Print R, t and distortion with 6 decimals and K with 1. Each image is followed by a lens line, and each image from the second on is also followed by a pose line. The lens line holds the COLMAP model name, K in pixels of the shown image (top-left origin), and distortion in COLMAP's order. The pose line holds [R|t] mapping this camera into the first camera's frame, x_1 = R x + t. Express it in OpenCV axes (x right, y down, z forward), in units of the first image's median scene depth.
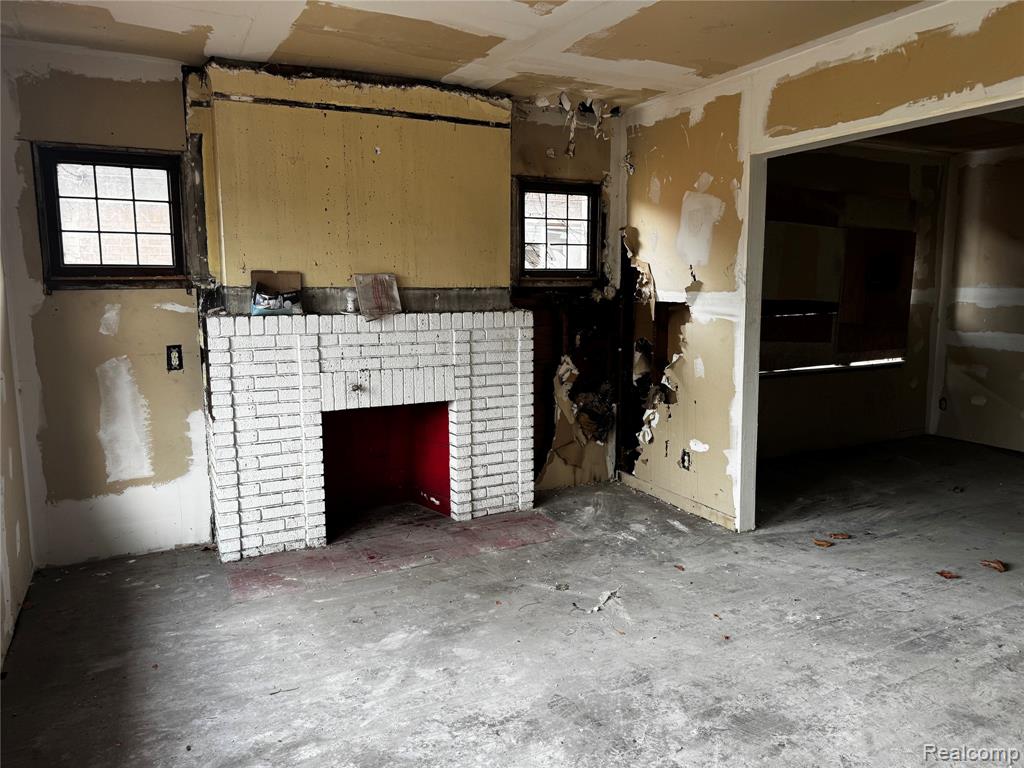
lens RADIAL K [[726.8, 0, 515.6], [0, 726.8, 380.6], [0, 0, 1]] dist [0.101141, -0.118679]
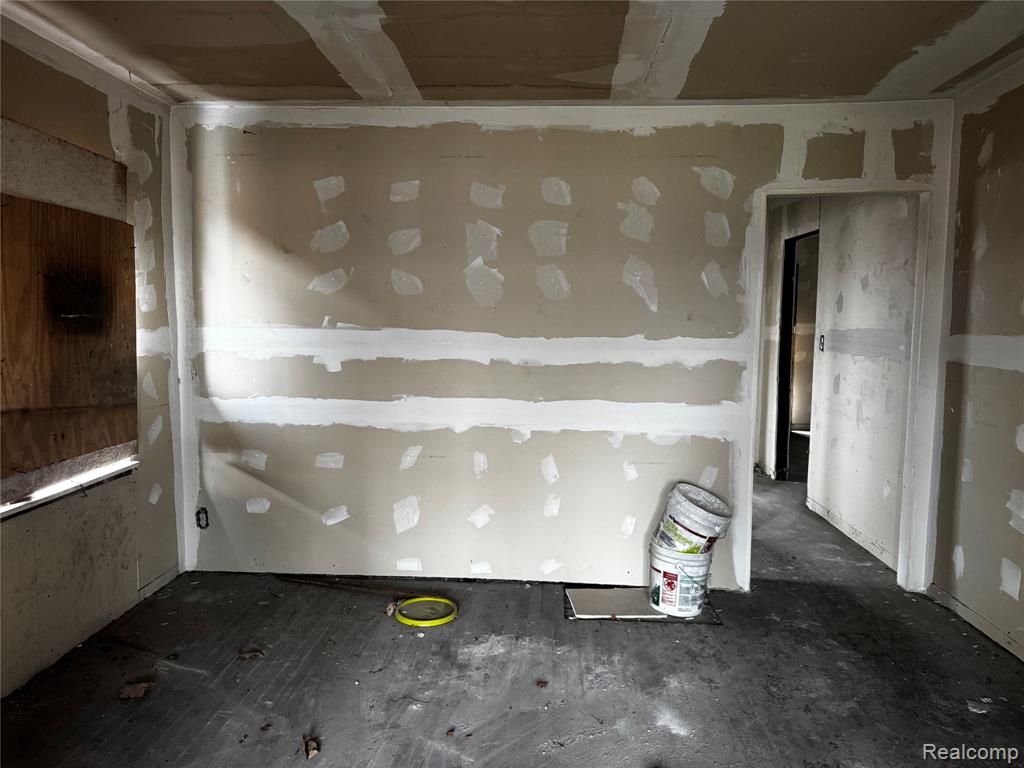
lens RADIAL K [[726.8, 0, 515.6], [0, 726.8, 380.6], [0, 0, 1]] dist [0.101141, -0.118679]
pose [[0.517537, -0.070721, 0.852733, 0.215907], [0.103321, 0.994452, 0.019768, -0.069632], [-0.849400, 0.077874, 0.521972, 0.488863]]
